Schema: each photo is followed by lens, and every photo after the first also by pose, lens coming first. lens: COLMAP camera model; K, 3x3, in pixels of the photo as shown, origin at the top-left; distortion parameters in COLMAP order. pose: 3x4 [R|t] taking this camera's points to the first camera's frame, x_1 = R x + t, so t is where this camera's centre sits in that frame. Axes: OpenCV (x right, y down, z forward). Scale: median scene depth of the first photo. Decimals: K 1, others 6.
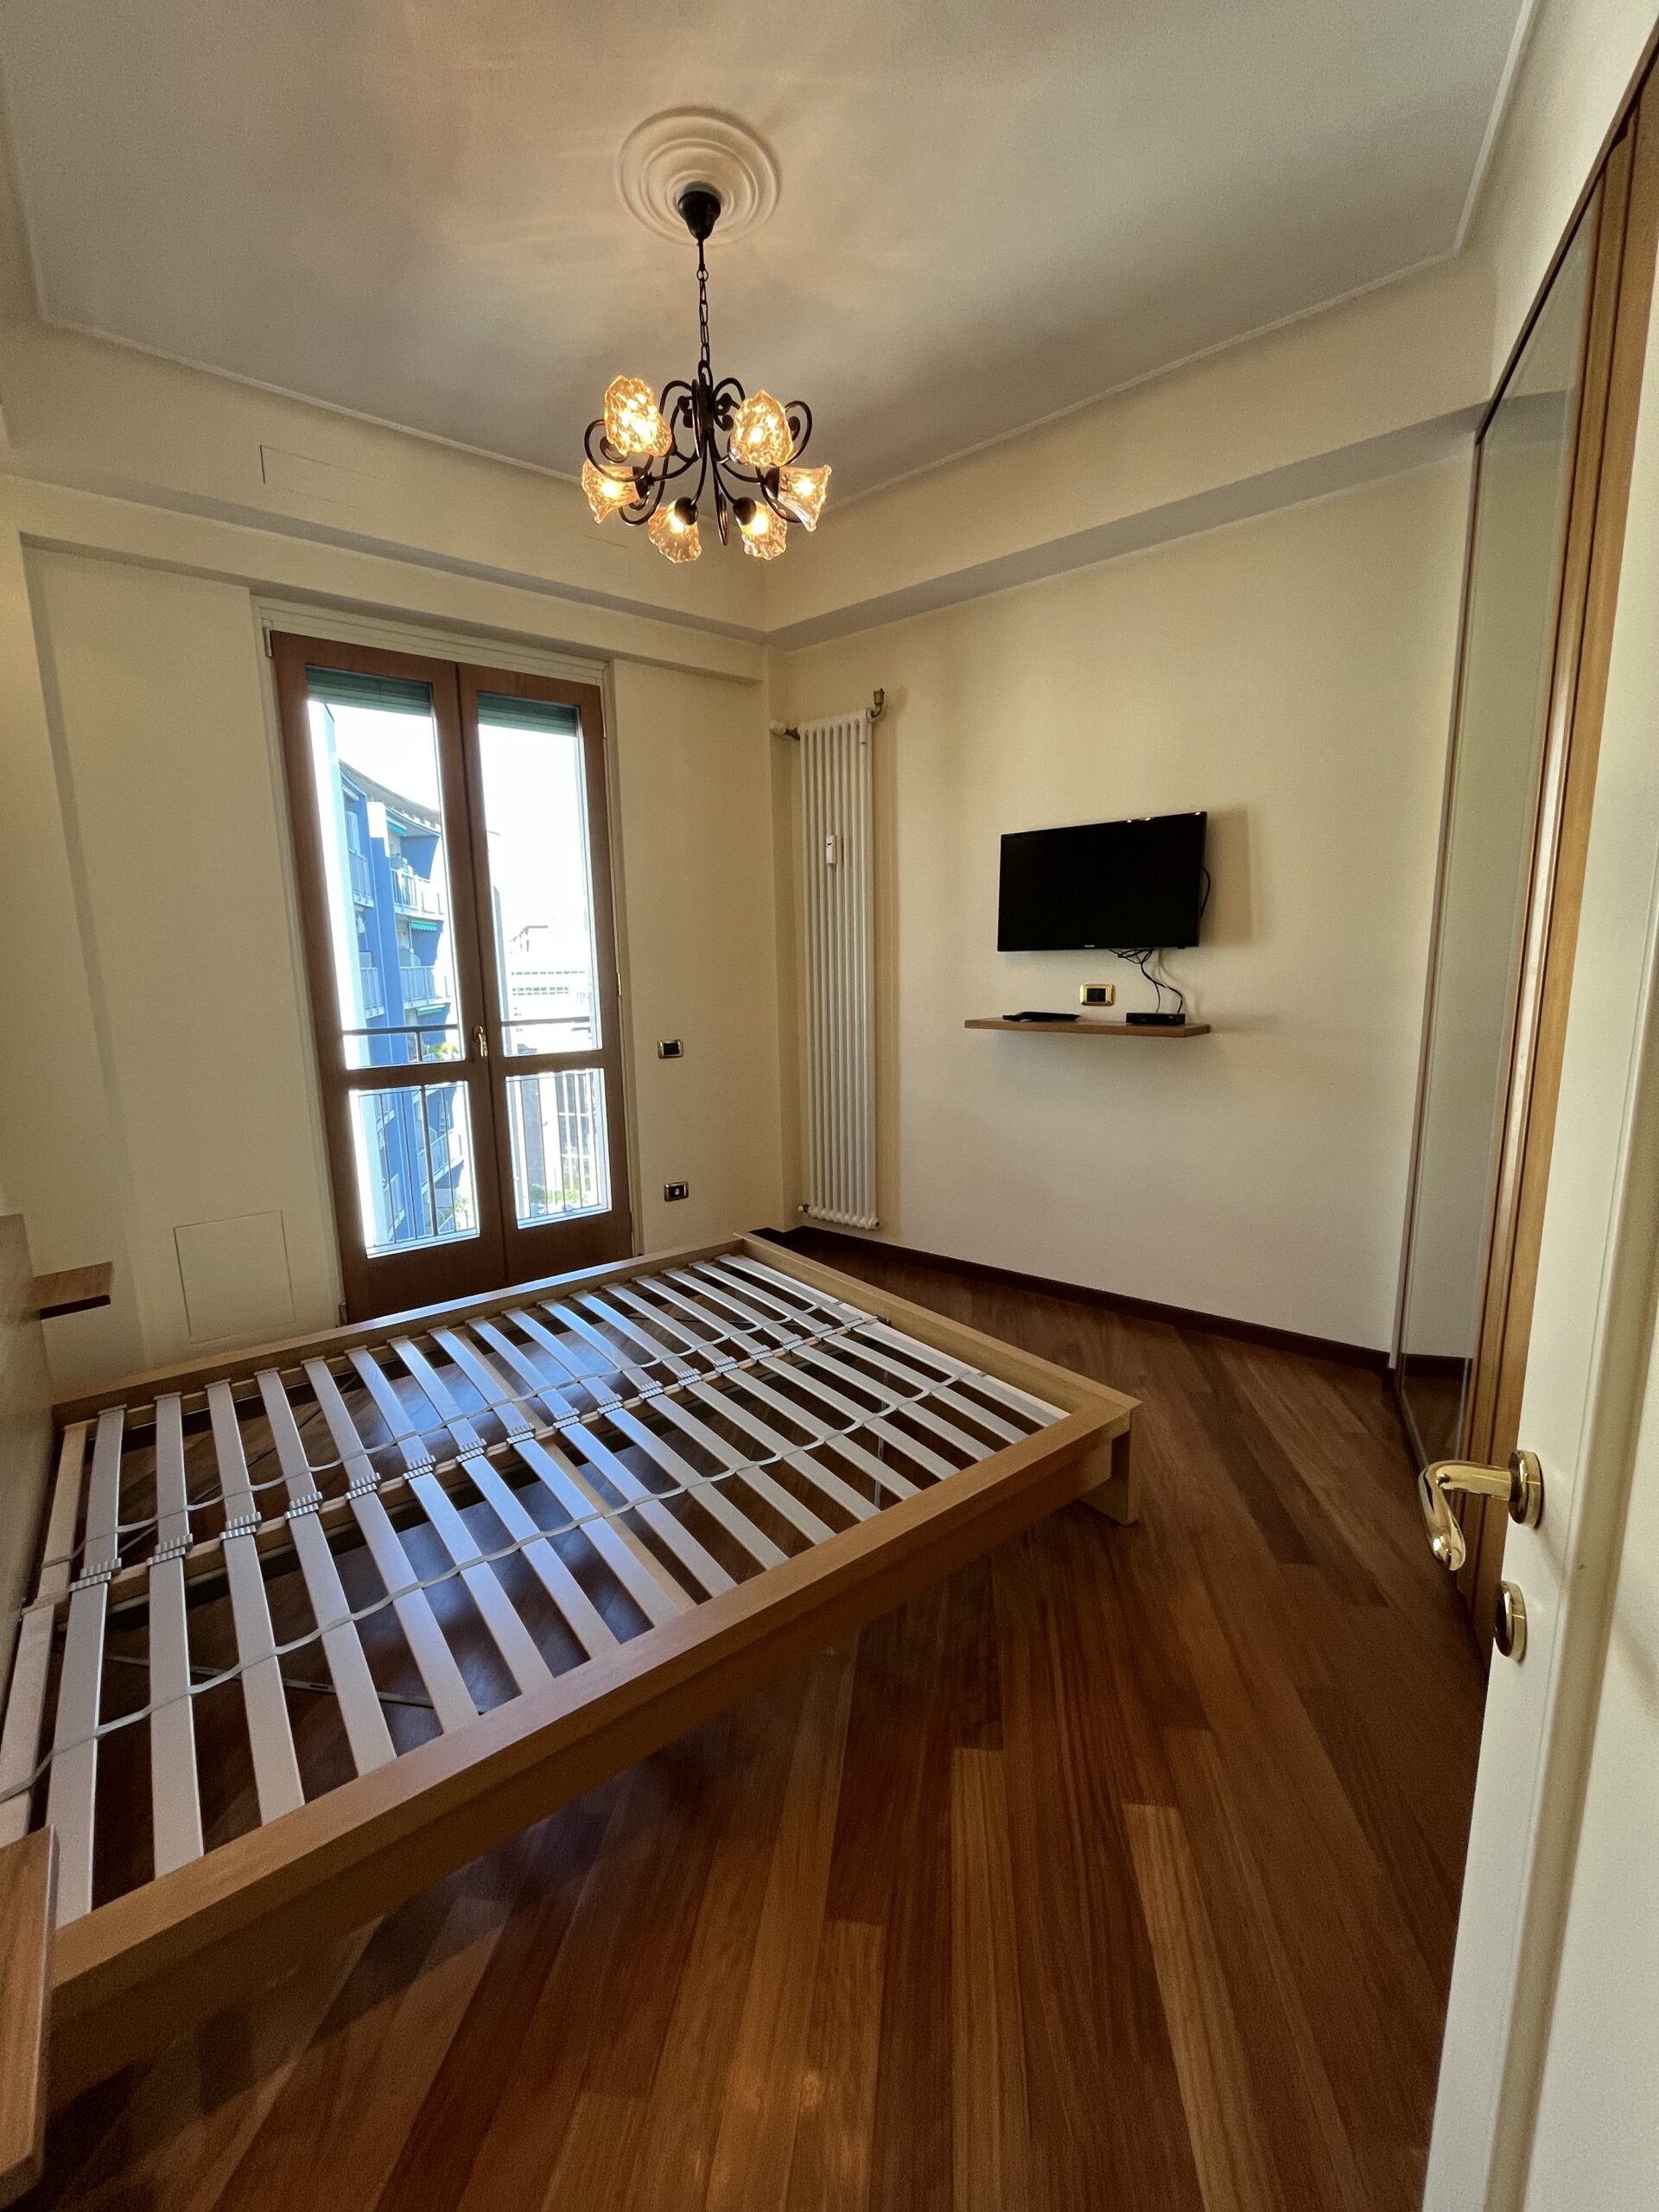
lens RADIAL K [[890.0, 0, 826.4], [0, 890.0, 1108.1], [0, 0, 1]] dist [-0.003215, -0.000460]
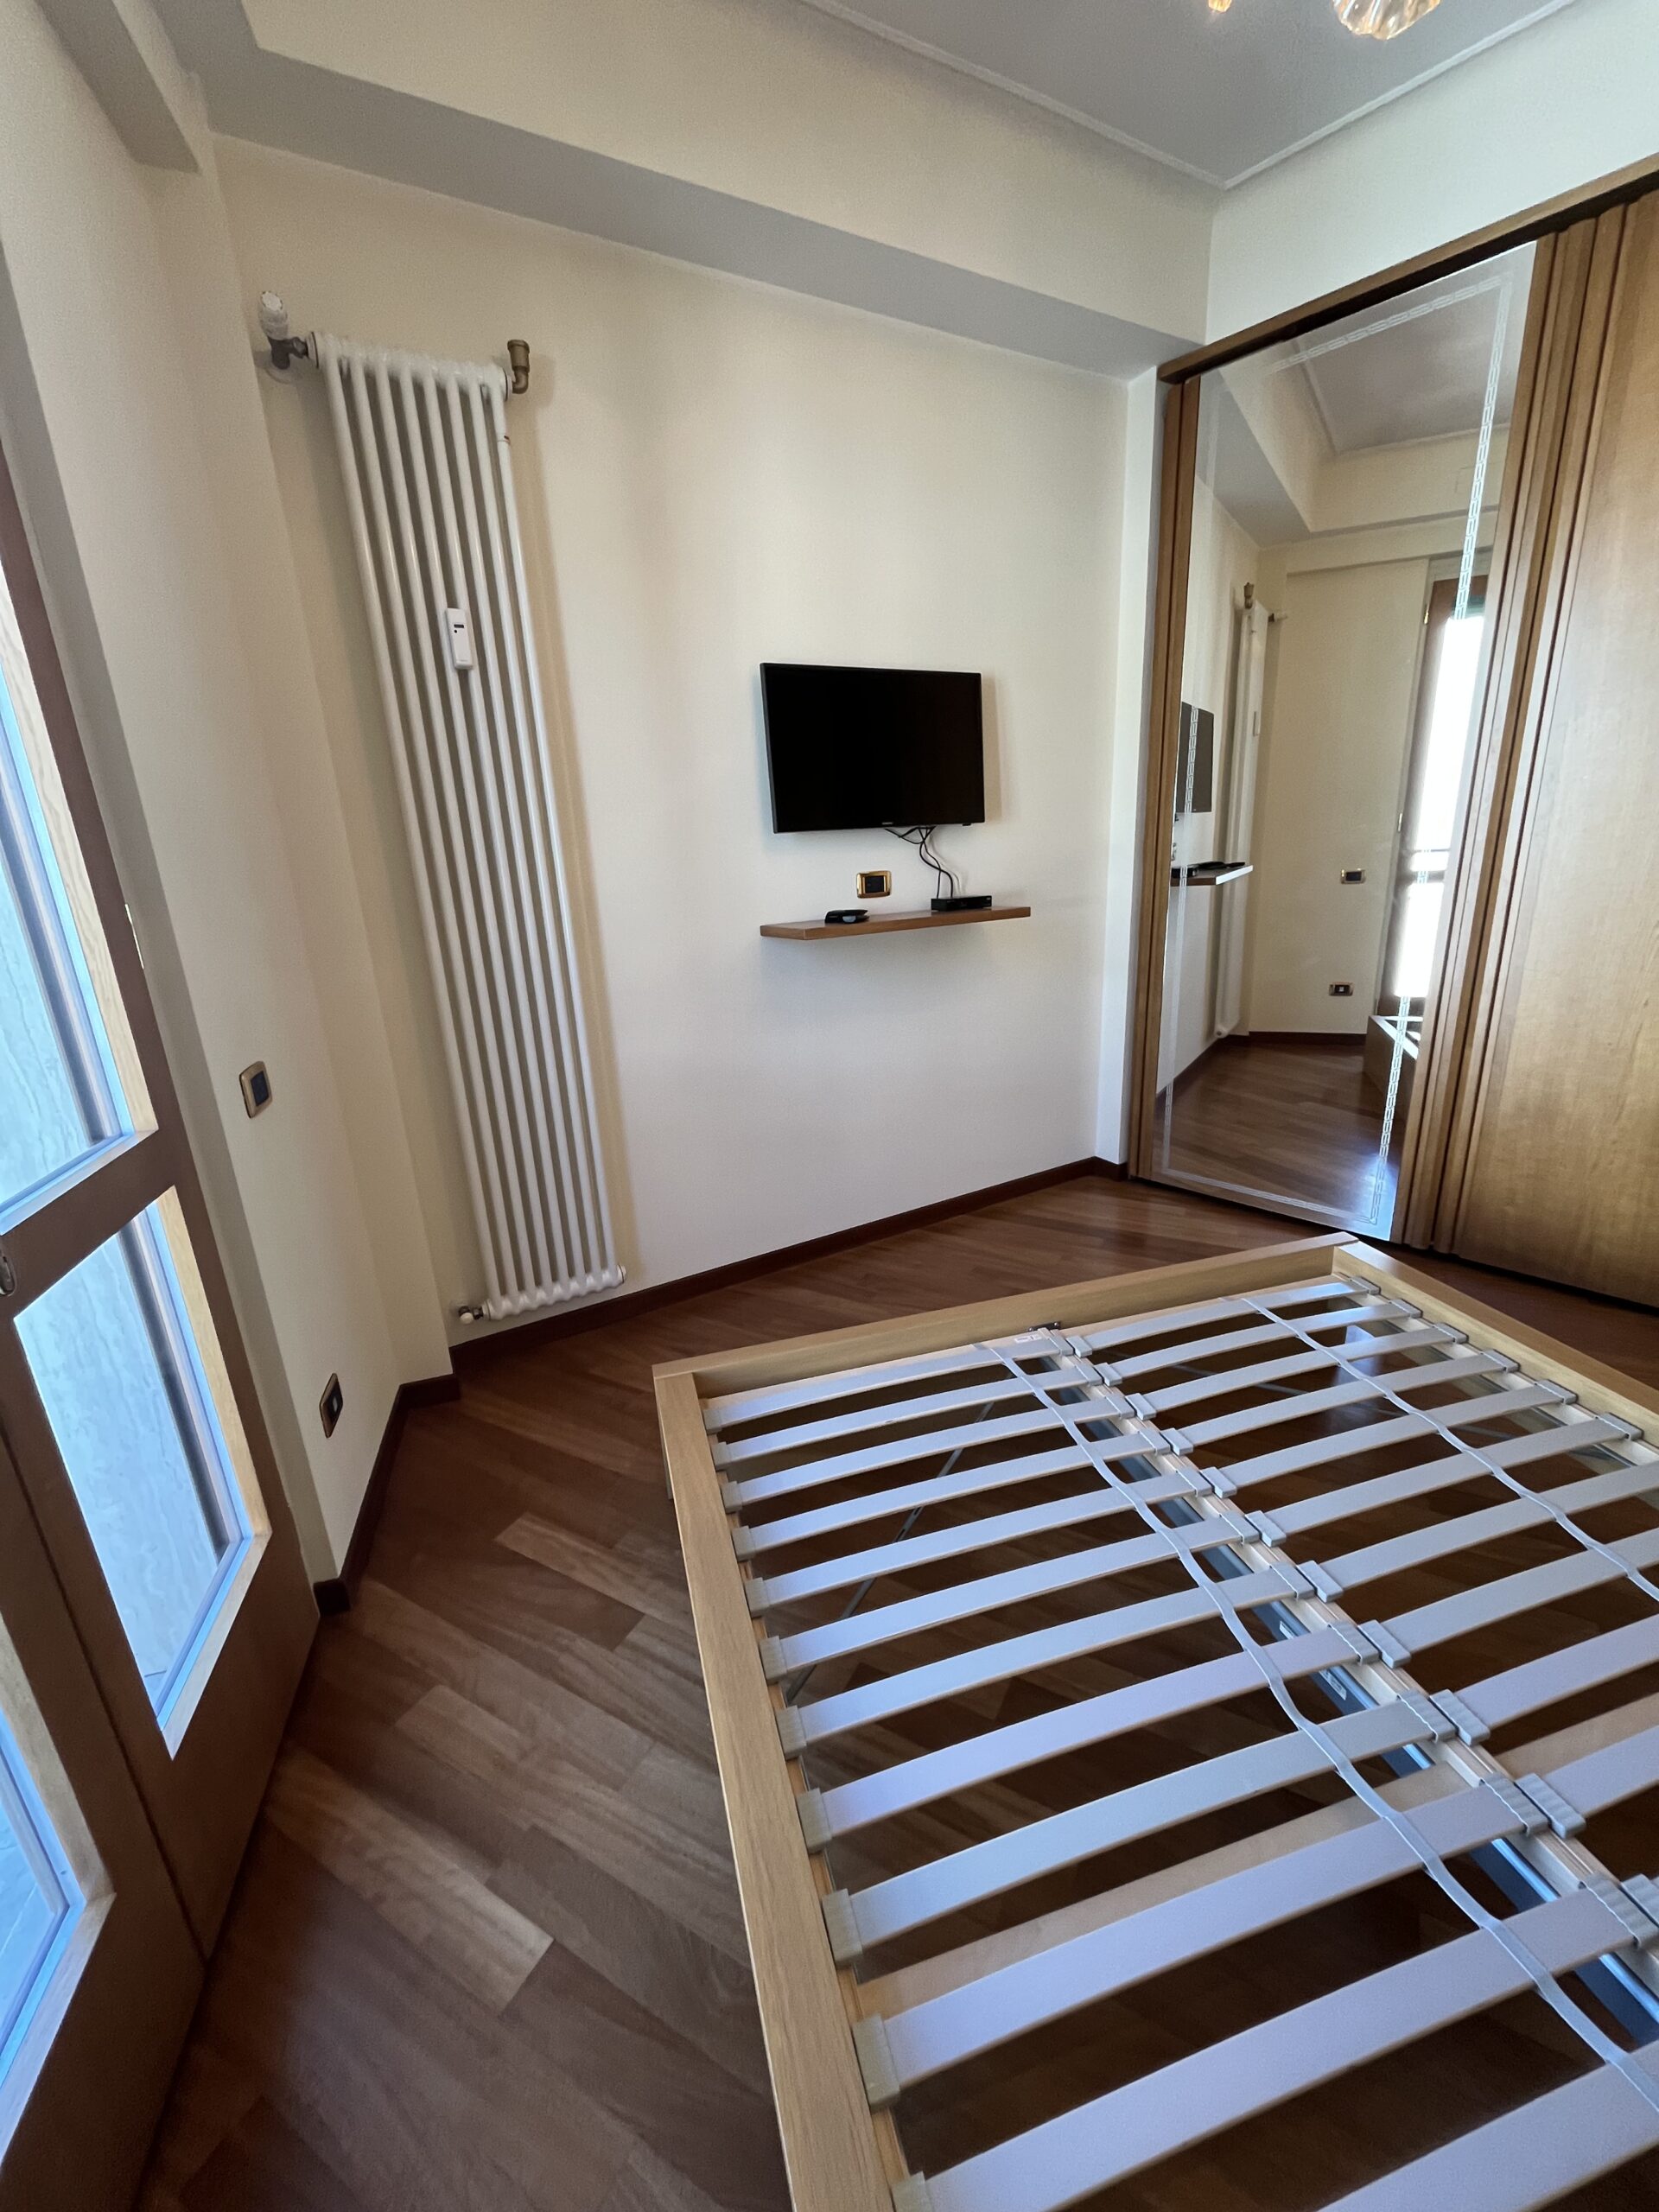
lens RADIAL K [[890.0, 0, 826.4], [0, 890.0, 1108.1], [0, 0, 1]] dist [-0.003215, -0.000460]
pose [[0.369212, -0.271583, 0.888777, -0.525902], [0.195056, 0.957692, 0.211612, -0.111481], [-0.908645, 0.095232, 0.406565, 0.723970]]
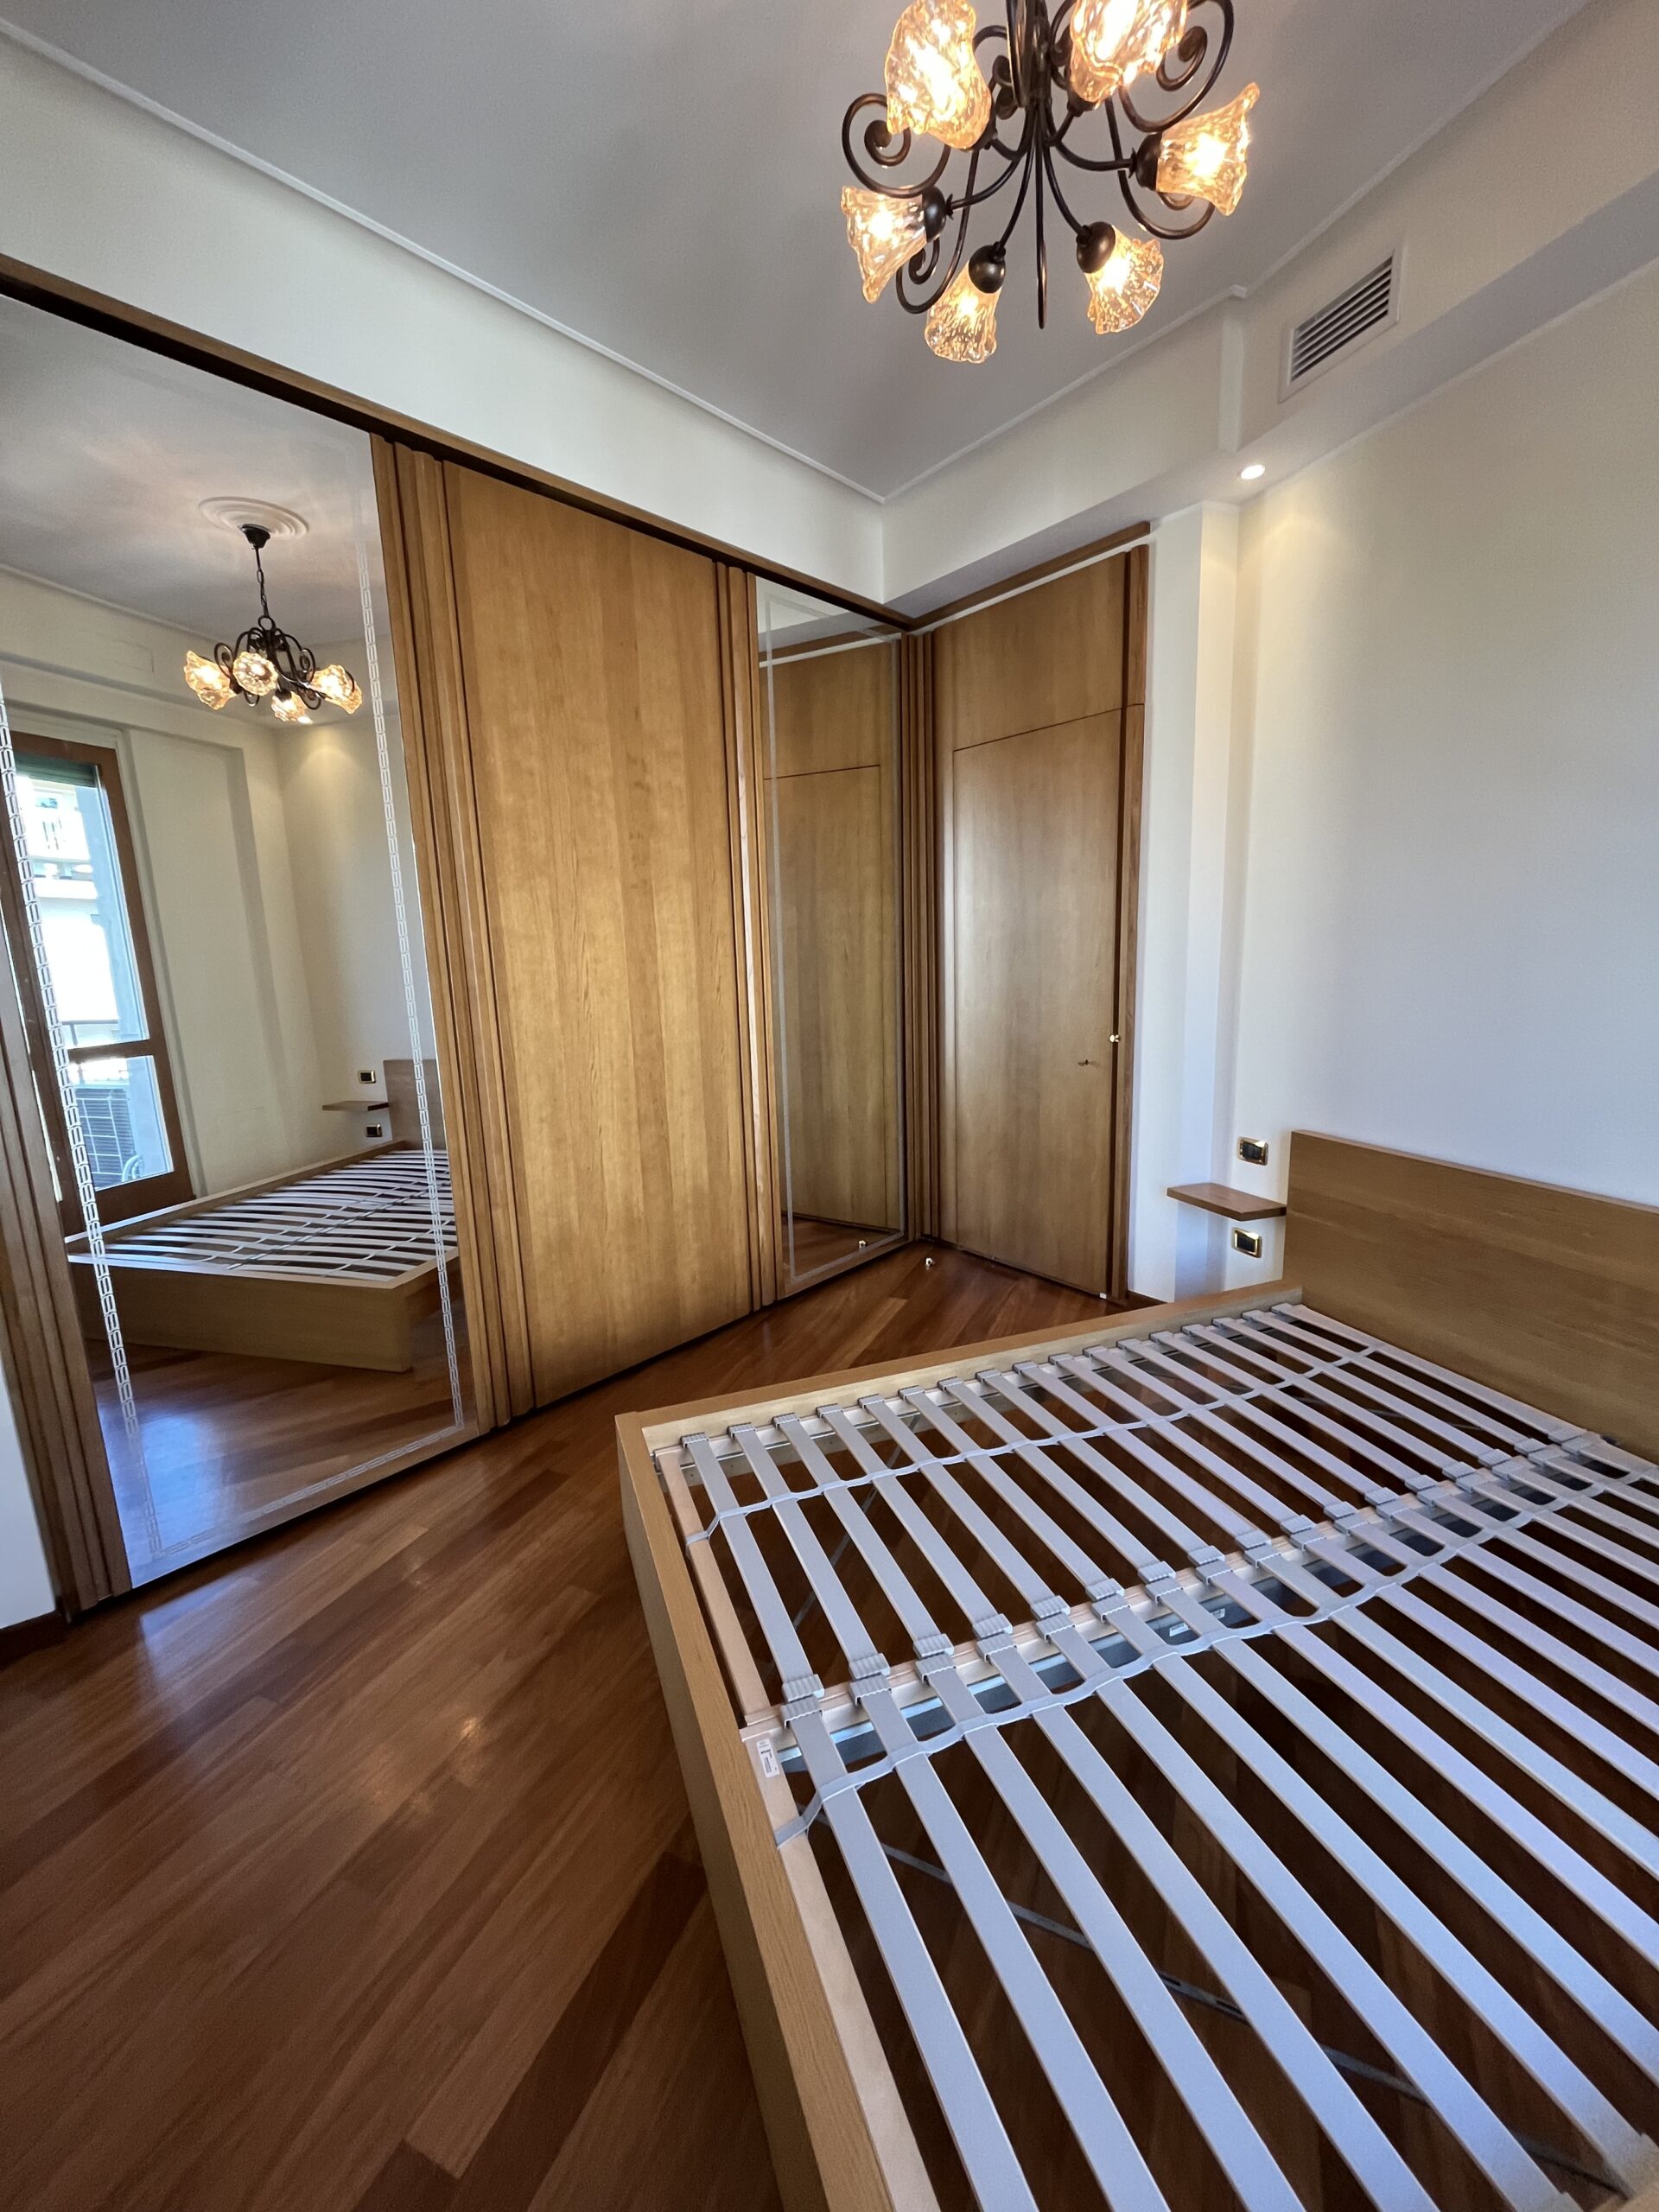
lens RADIAL K [[907.6, 0, 839.2], [0, 907.6, 1107.3], [0, 0, 1]] dist [-0.001075, -0.000101]
pose [[-0.959013, -0.002466, 0.283351, -0.111431], [0.095483, 0.938670, 0.331335, -0.203784], [-0.266790, 0.344809, -0.899961, 1.130572]]
